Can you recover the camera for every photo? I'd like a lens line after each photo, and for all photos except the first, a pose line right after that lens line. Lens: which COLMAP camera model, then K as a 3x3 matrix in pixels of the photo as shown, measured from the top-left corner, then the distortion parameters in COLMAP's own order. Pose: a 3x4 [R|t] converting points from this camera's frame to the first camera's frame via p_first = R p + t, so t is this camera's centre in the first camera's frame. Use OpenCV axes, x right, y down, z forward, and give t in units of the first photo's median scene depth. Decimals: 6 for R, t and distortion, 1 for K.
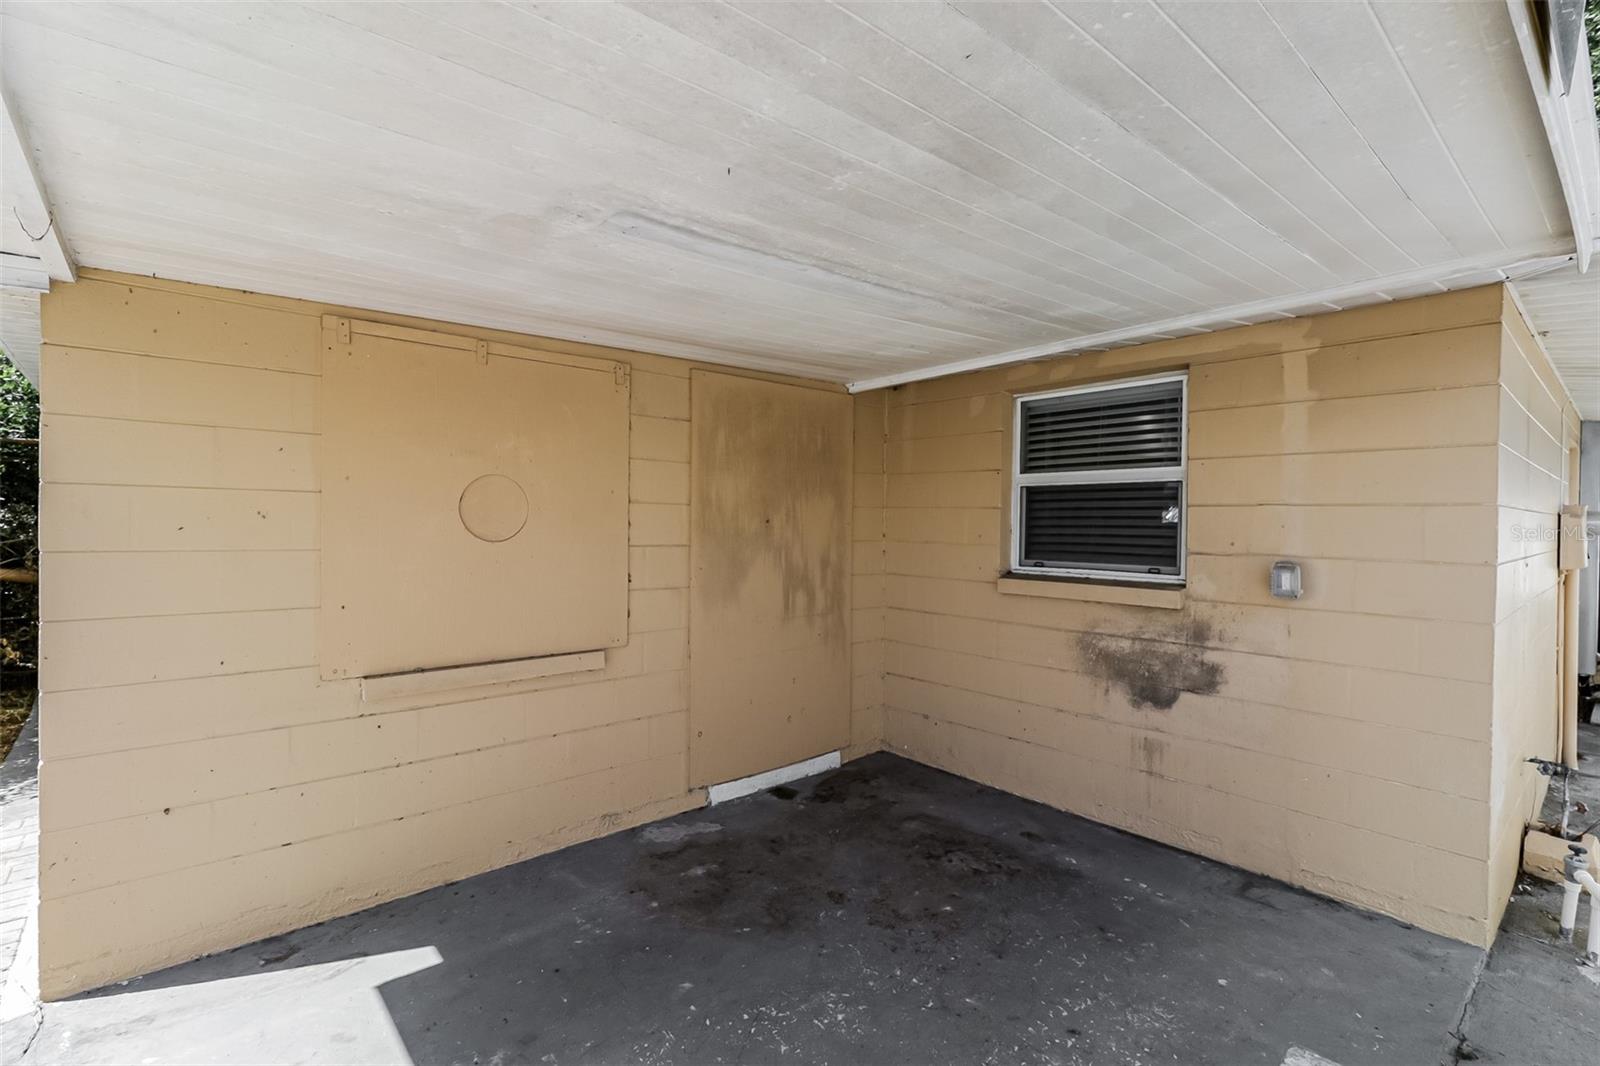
lens RADIAL K [[746.6, 0, 804.2], [0, 746.6, 525.2], [0, 0, 1]] dist [0.003780, -0.001005]
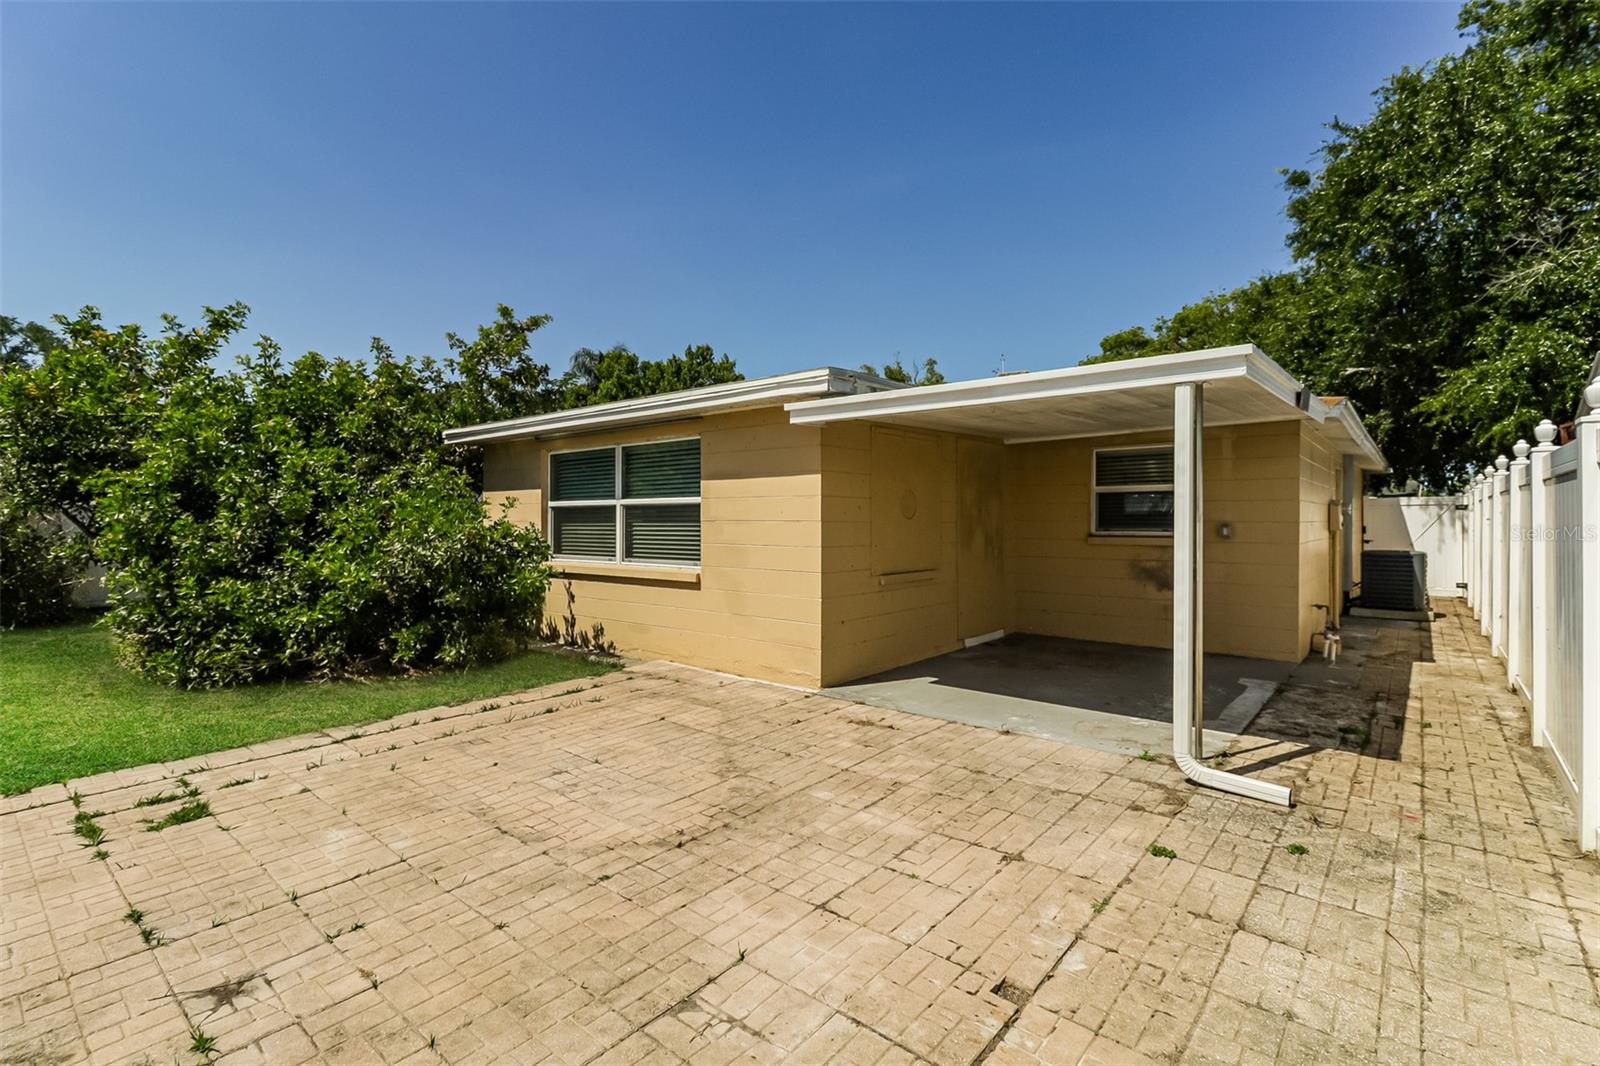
lens RADIAL K [[746.6, 0, 796.2], [0, 746.6, 528.6], [0, 0, 1]] dist [0.003780, -0.001005]
pose [[0.988595, -0.014018, 0.149945, -0.881638], [0.013538, 0.999899, 0.004223, 0.028725], [-0.149989, -0.002145, 0.988685, -0.961754]]
